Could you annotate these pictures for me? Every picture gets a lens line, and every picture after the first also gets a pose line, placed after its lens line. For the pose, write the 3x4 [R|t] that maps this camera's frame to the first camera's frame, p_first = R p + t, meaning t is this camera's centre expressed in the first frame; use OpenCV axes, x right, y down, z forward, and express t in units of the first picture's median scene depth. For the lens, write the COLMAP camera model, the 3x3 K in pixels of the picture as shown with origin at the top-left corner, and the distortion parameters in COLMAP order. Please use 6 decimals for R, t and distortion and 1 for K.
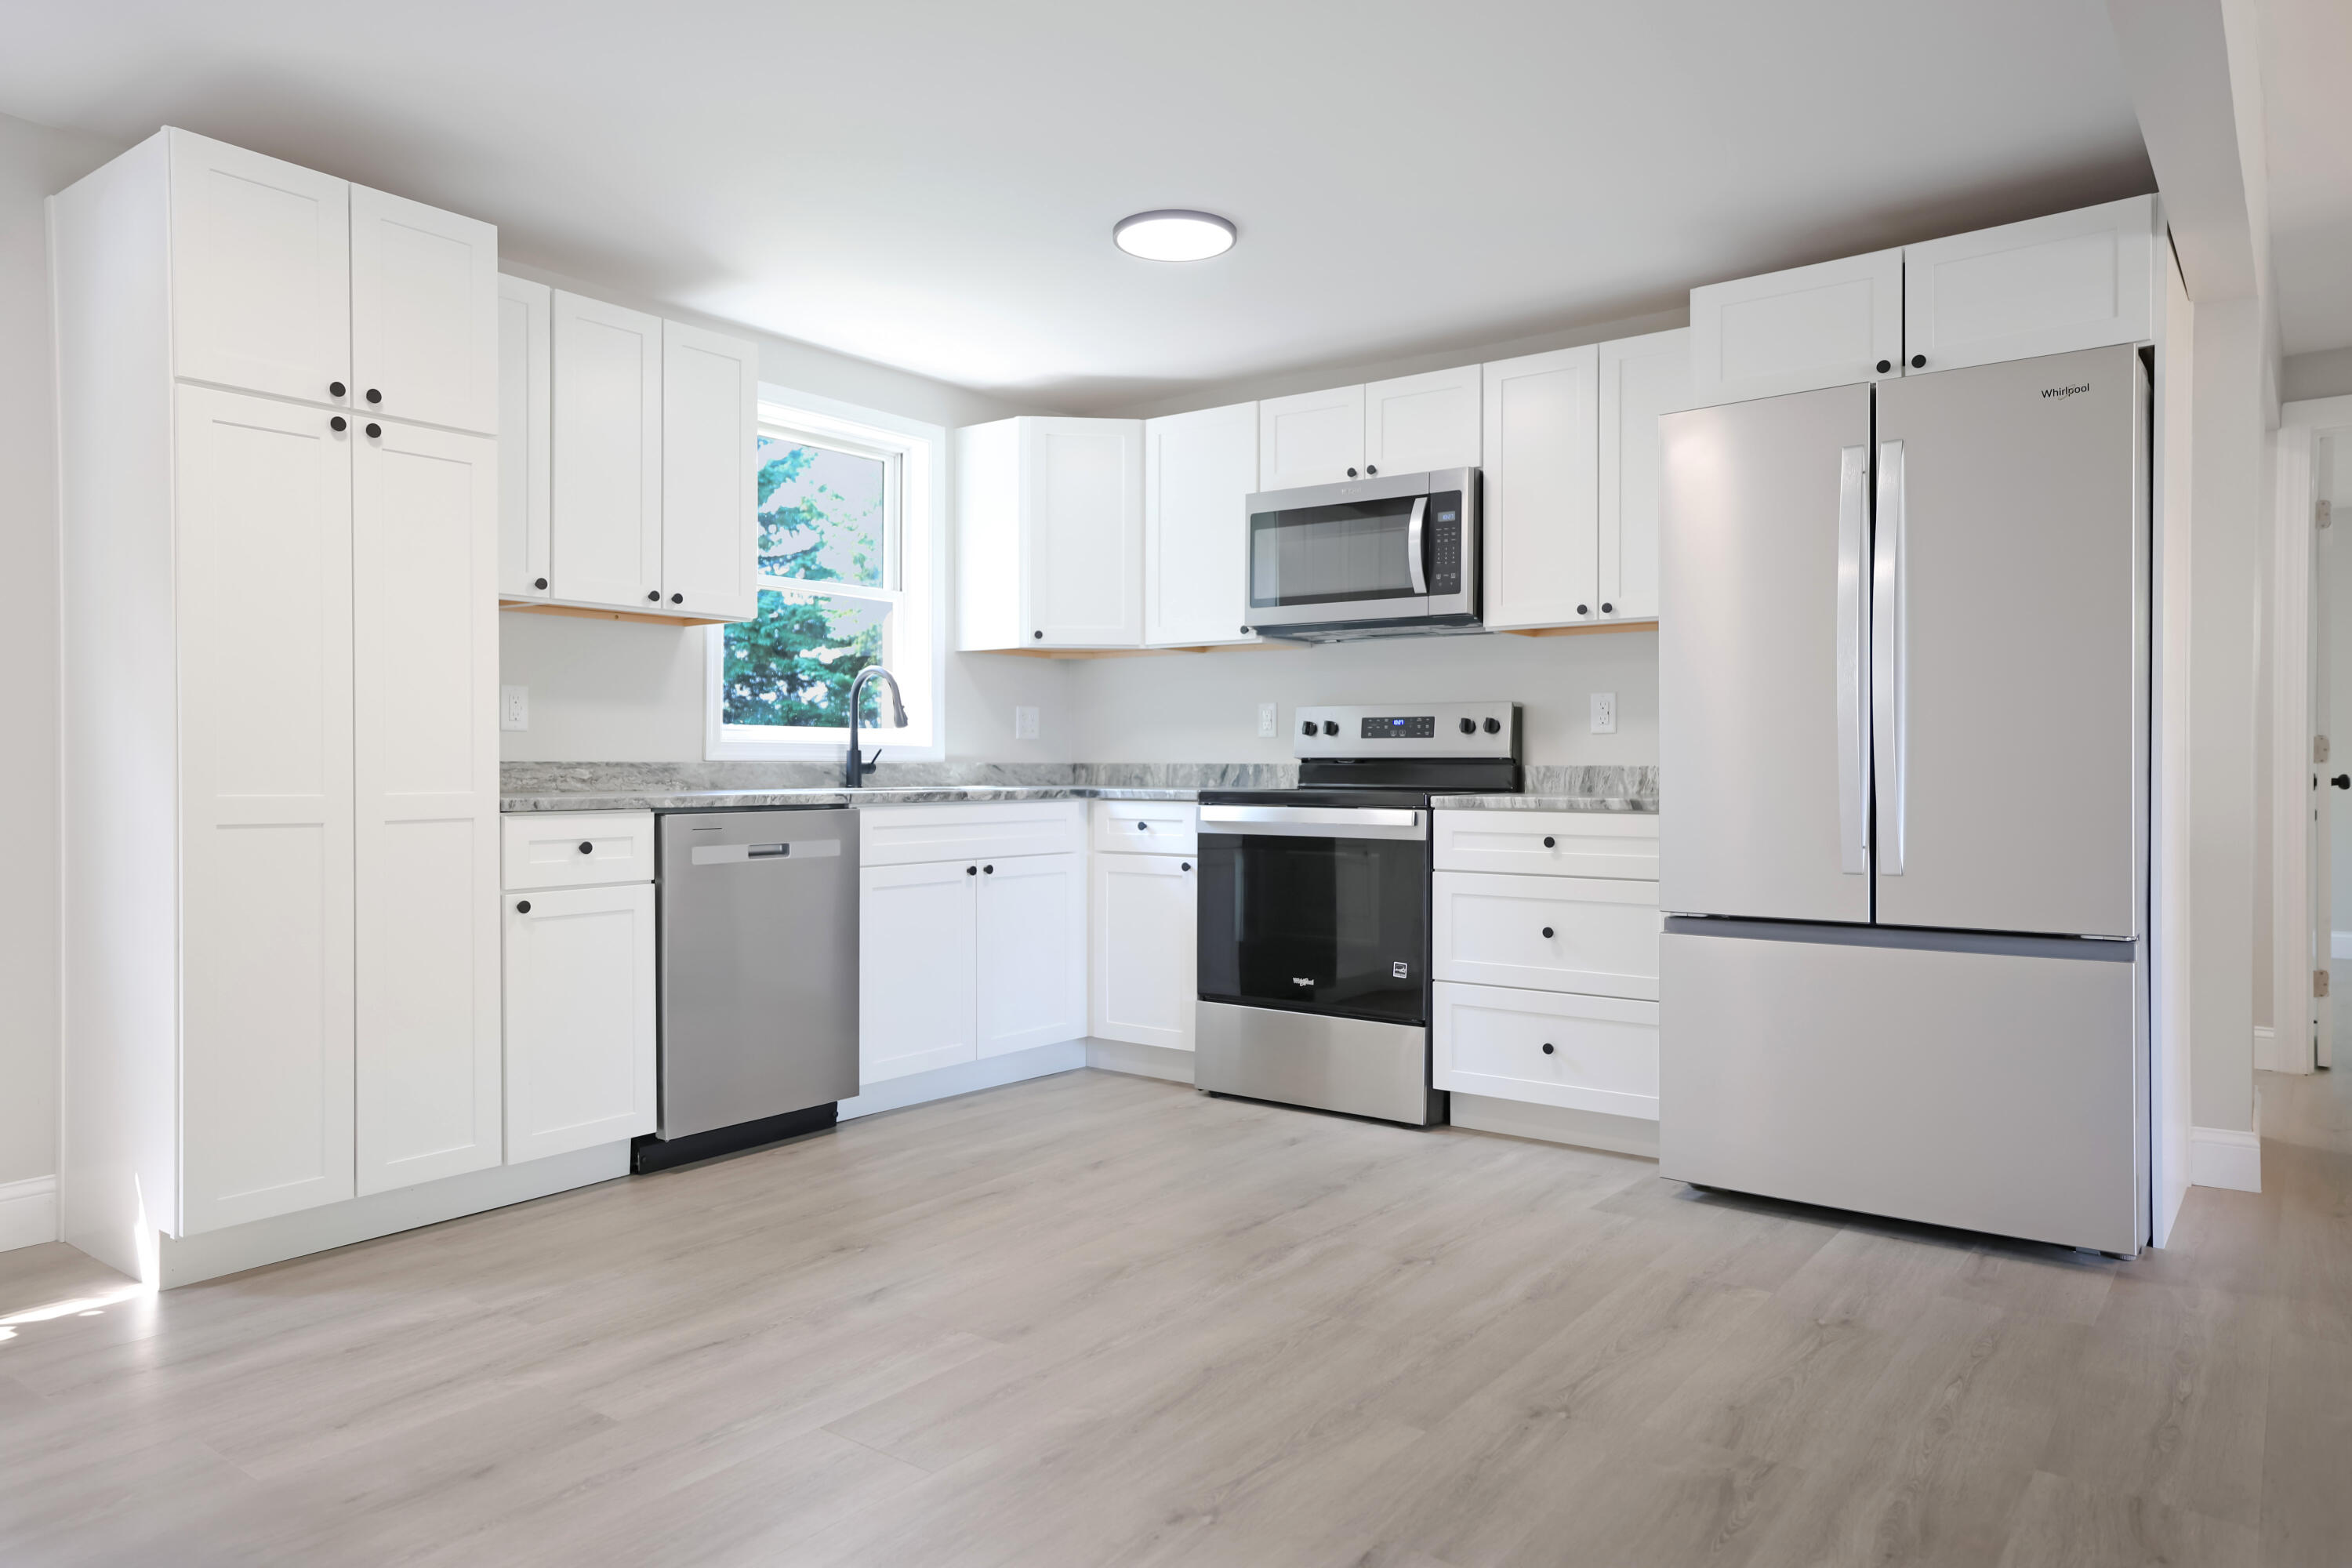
lens RADIAL K [[1526.4, 0, 1176.6], [0, 1526.4, 777.3], [0, 0, 1]] dist [-0.006950, -0.002044]
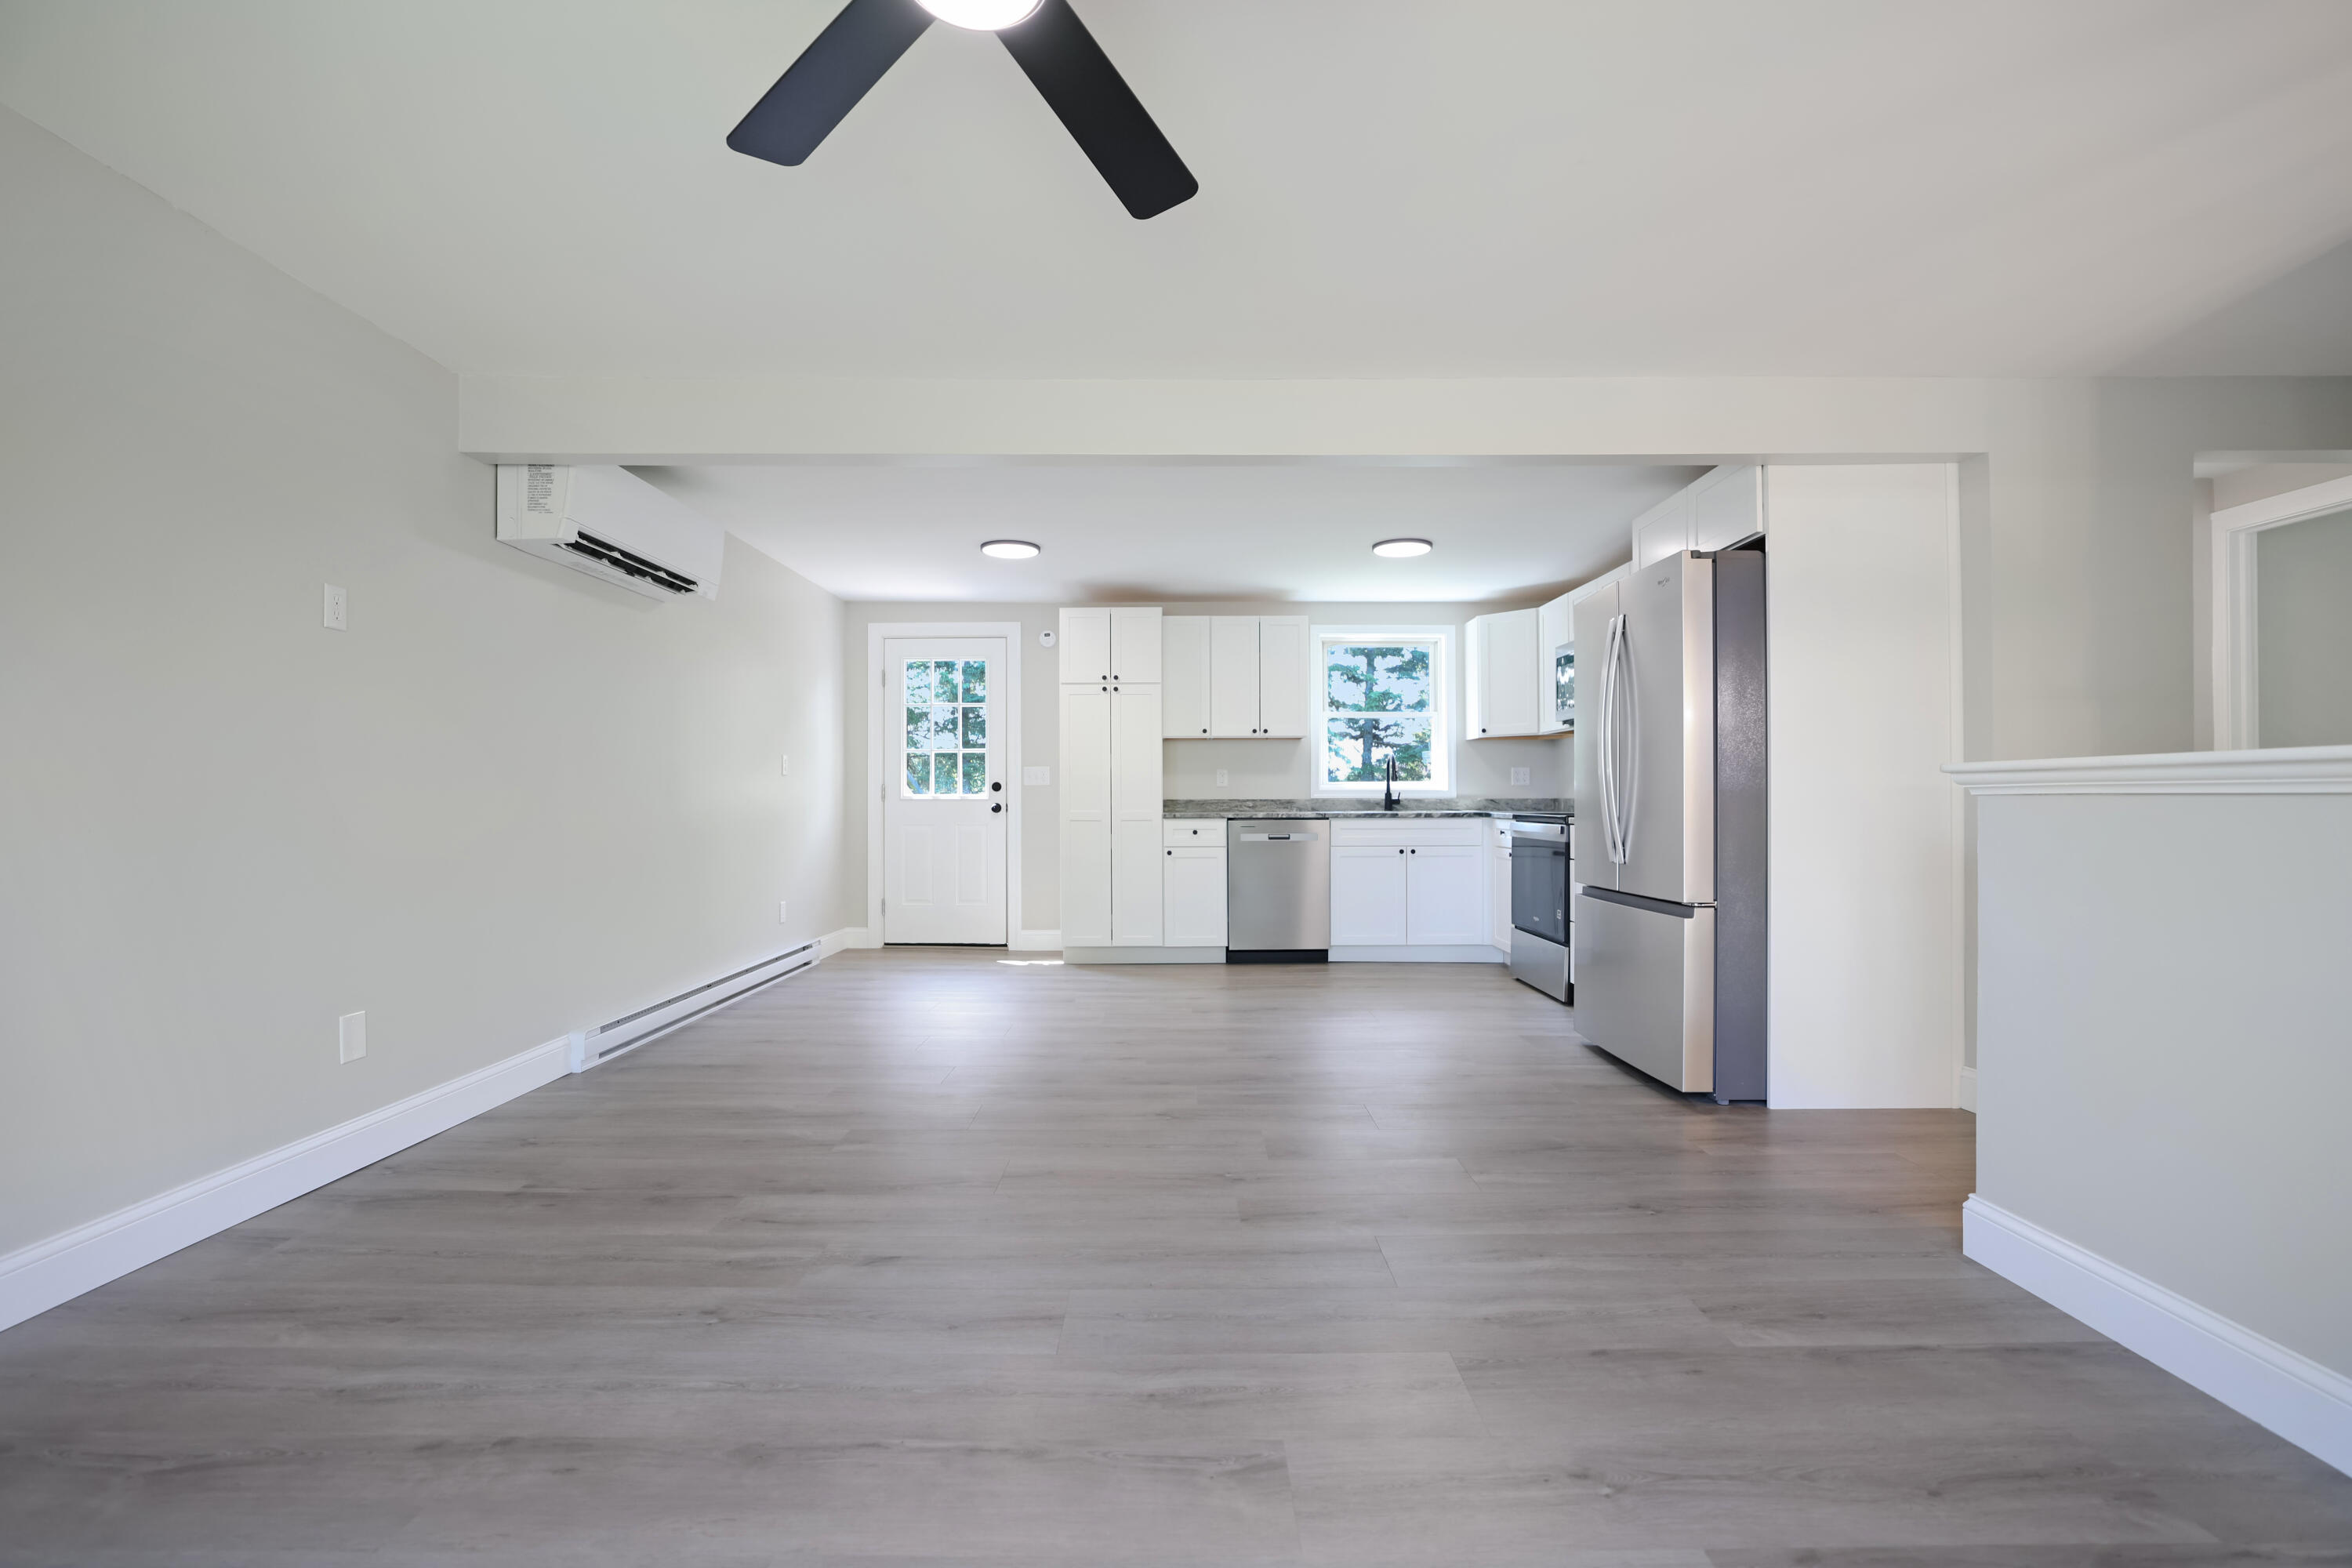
lens RADIAL K [[1051.8, 0, 1174.7], [0, 1051.8, 792.7], [0, 0, 1]] dist [0.002566, -0.000151]
pose [[0.602636, -0.007063, -0.797985, 0.842109], [-0.002605, 0.999938, -0.010817, -0.002047], [0.798012, 0.008597, 0.602580, -0.104702]]
